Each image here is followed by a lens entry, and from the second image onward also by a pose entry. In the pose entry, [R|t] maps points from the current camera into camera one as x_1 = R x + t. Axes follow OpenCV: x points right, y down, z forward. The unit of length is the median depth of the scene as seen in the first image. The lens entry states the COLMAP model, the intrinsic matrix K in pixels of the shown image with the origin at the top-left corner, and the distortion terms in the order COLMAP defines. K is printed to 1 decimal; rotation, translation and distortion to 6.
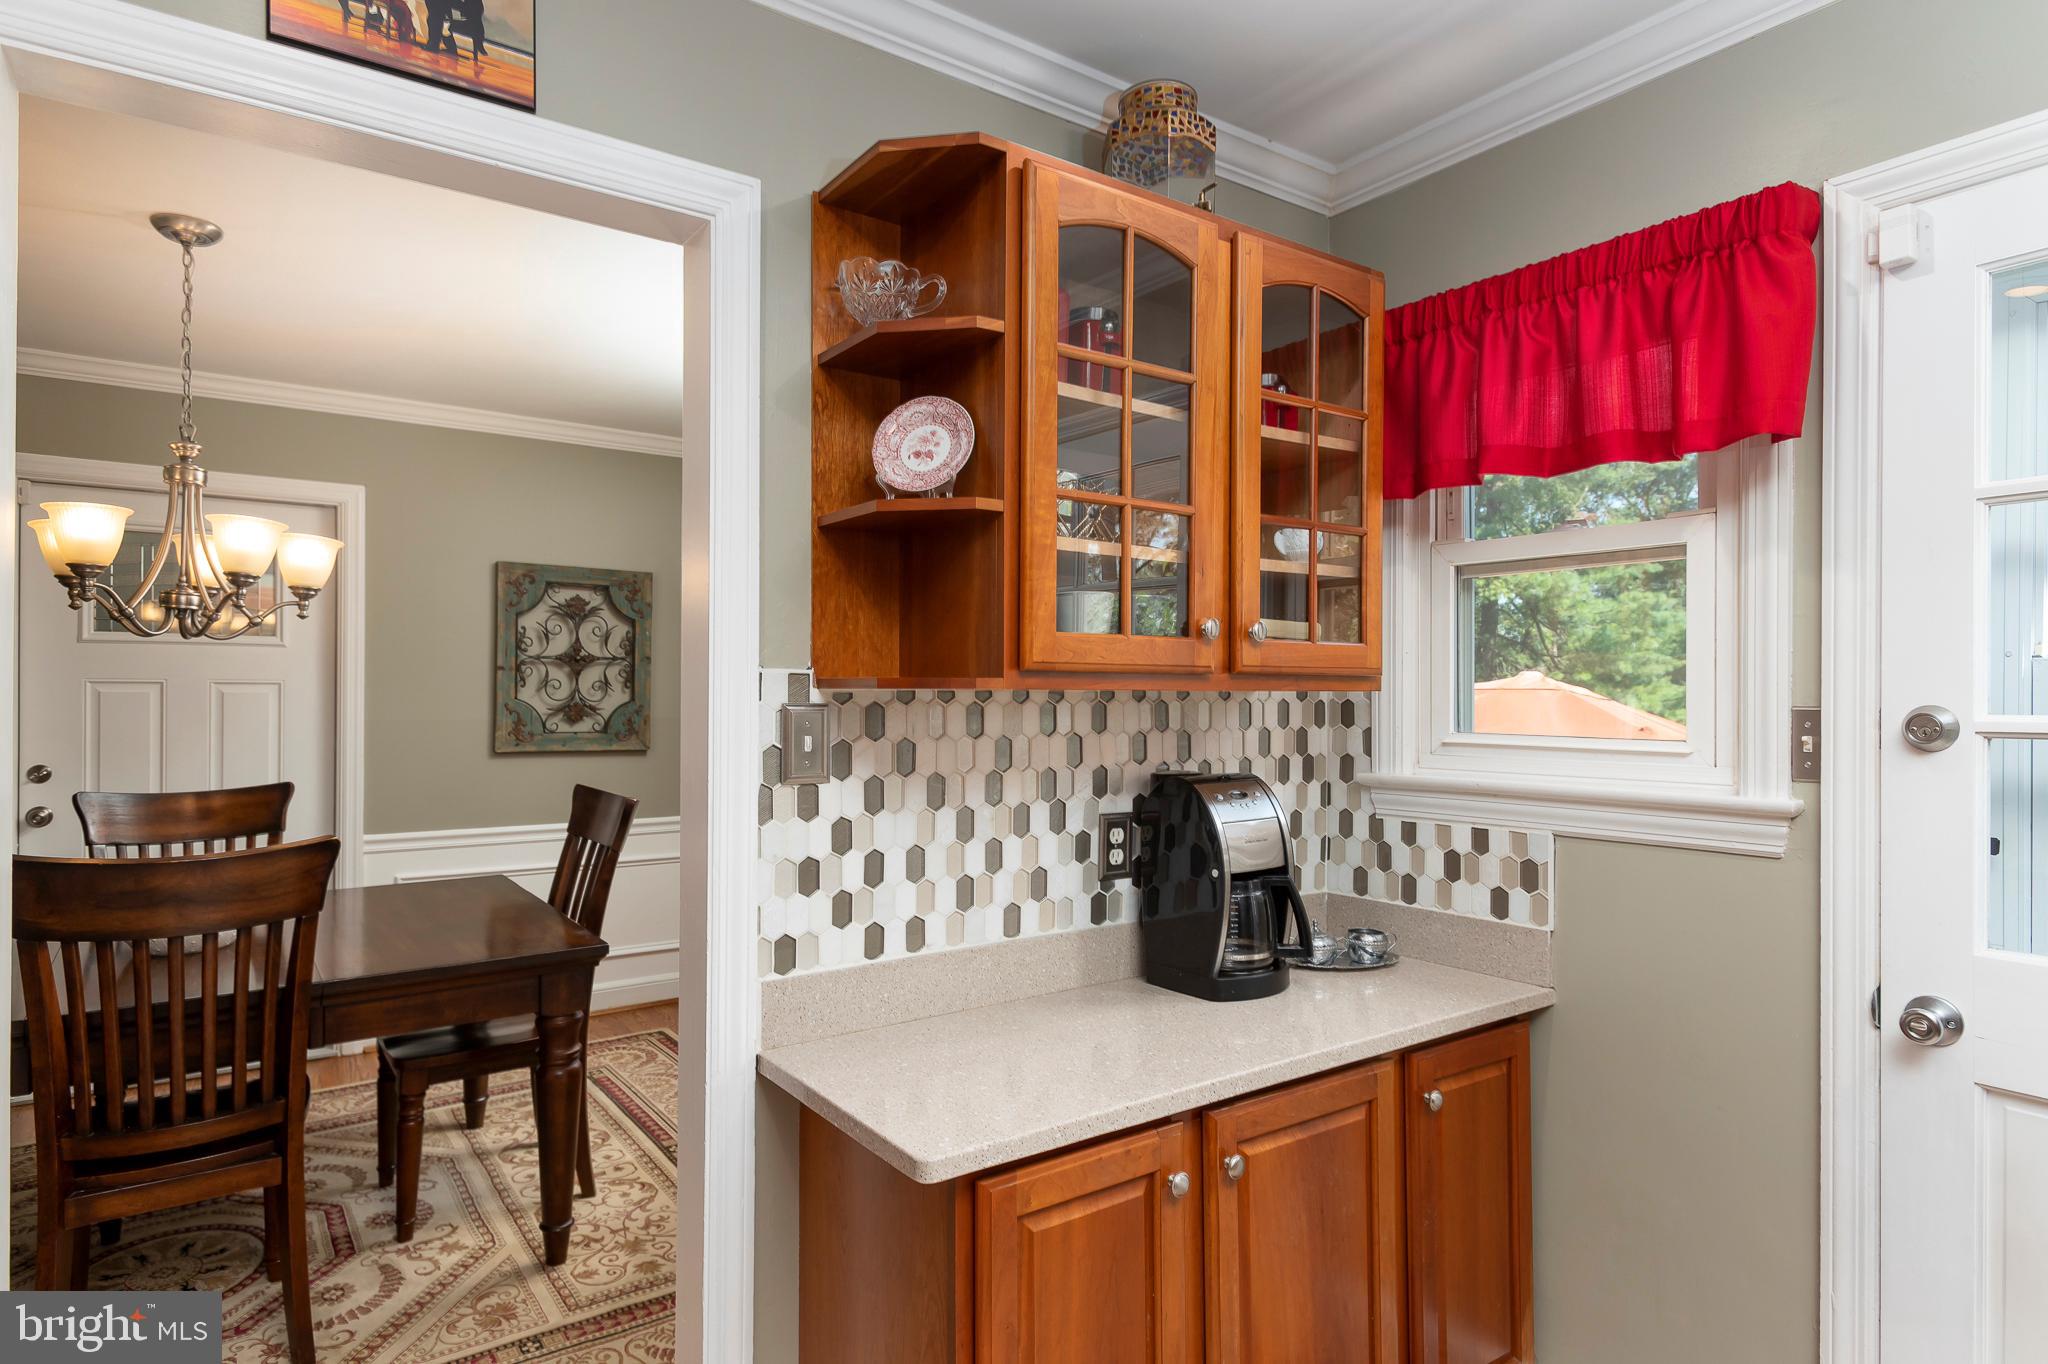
lens RADIAL K [[1142.7, 0, 1031.3], [0, 1142.7, 693.9], [0, 0, 1]] dist [0.031244, -0.012492]
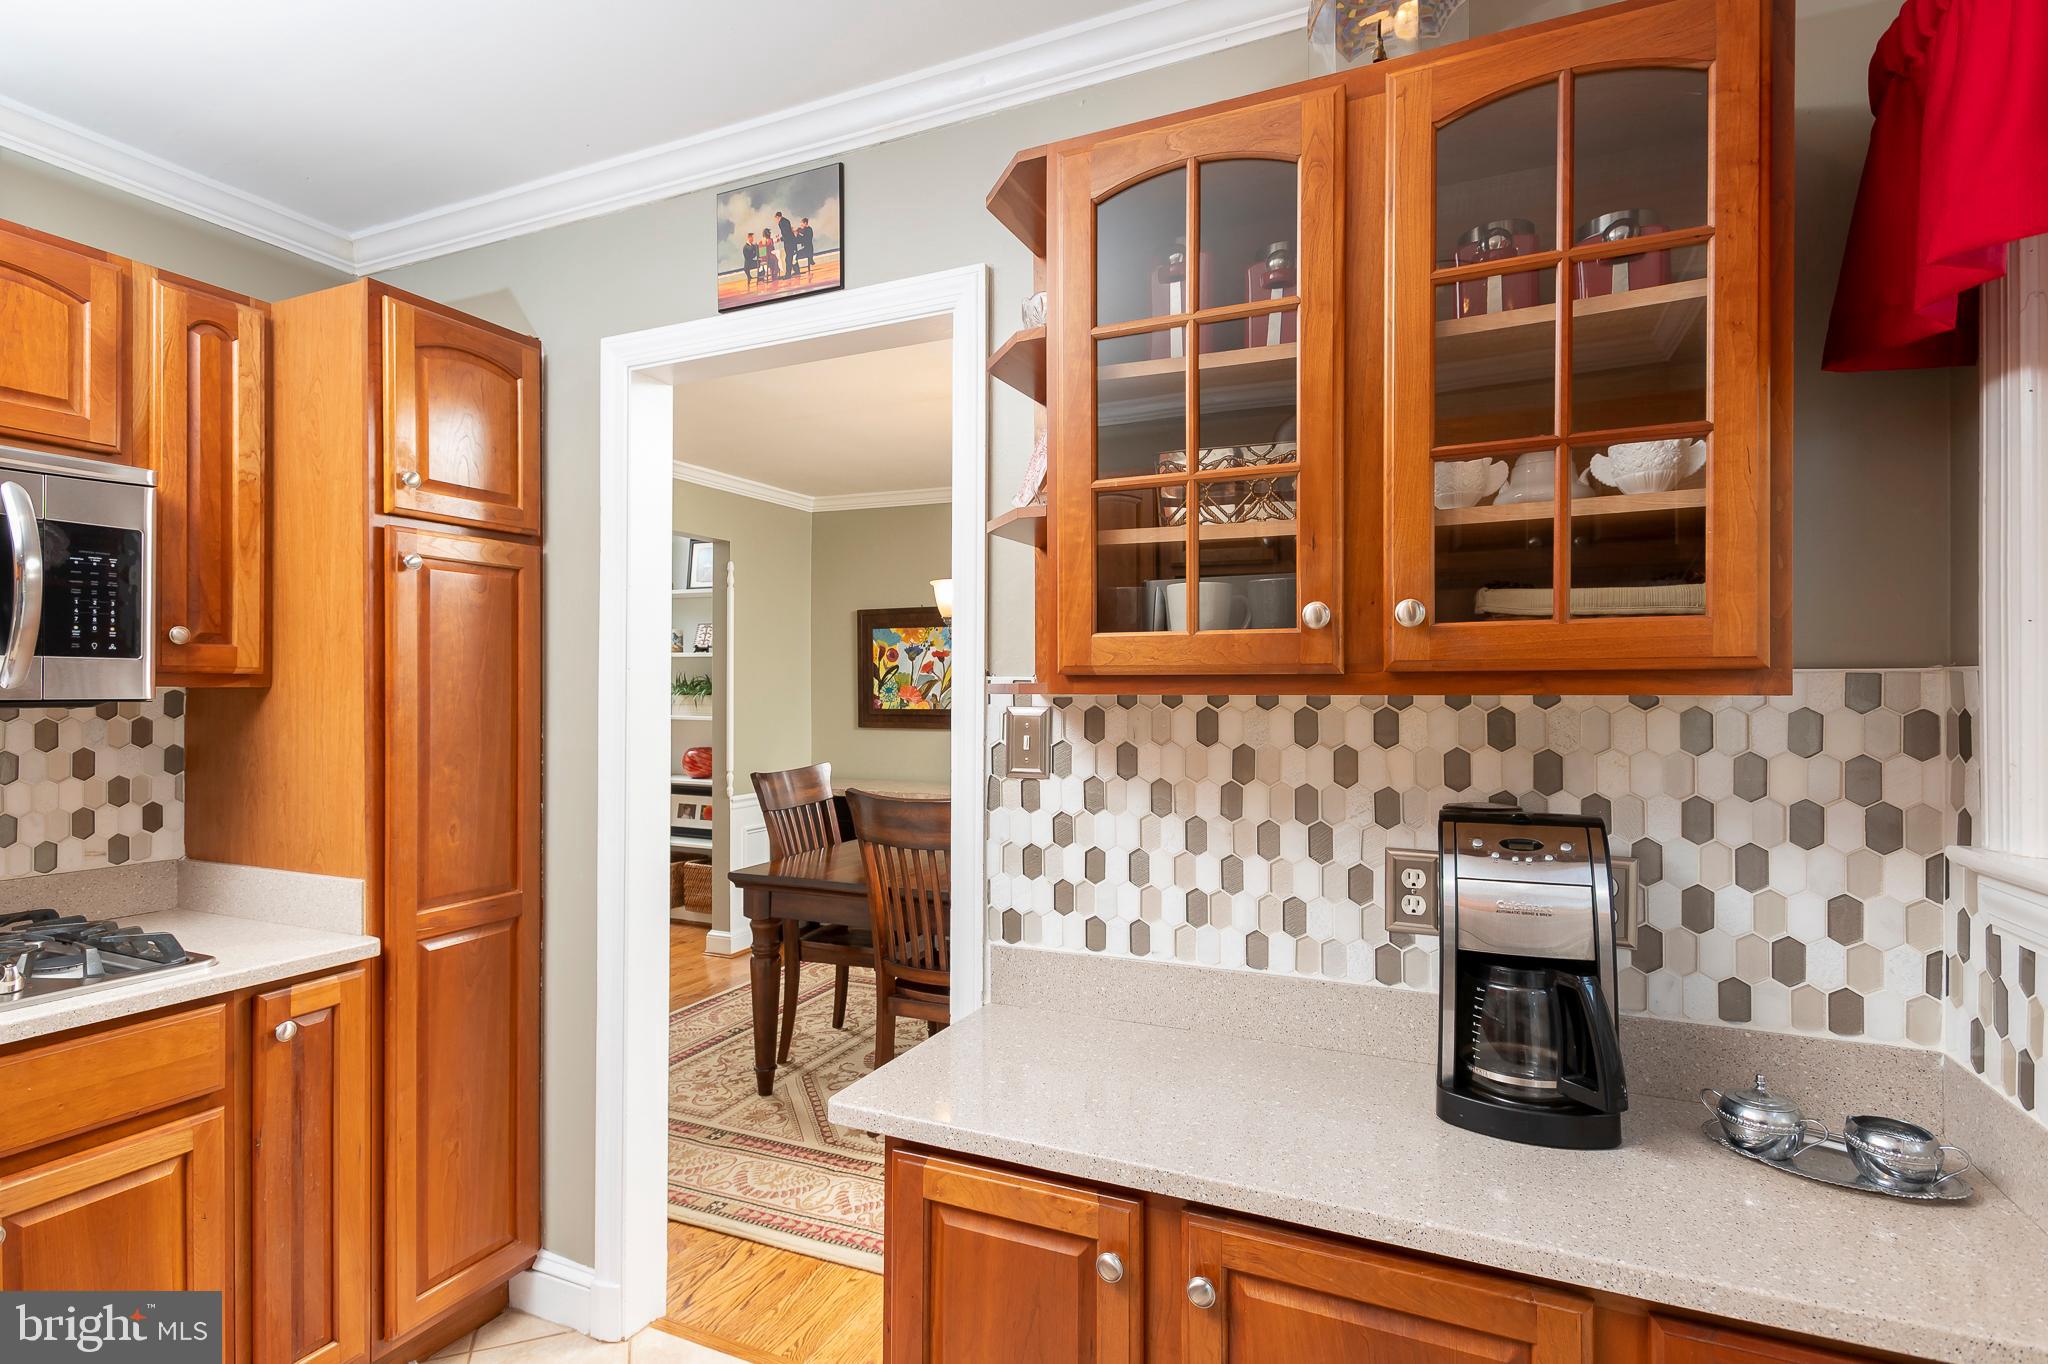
lens RADIAL K [[1058.7, 0, 1017.7], [0, 1058.7, 689.4], [0, 0, 1]] dist [0.019563, -0.008340]
pose [[0.476537, -0.003162, -0.879148, 0.654957], [0.000833, 0.999995, -0.003146, -0.005058], [0.879154, 0.000767, 0.476538, 0.454832]]
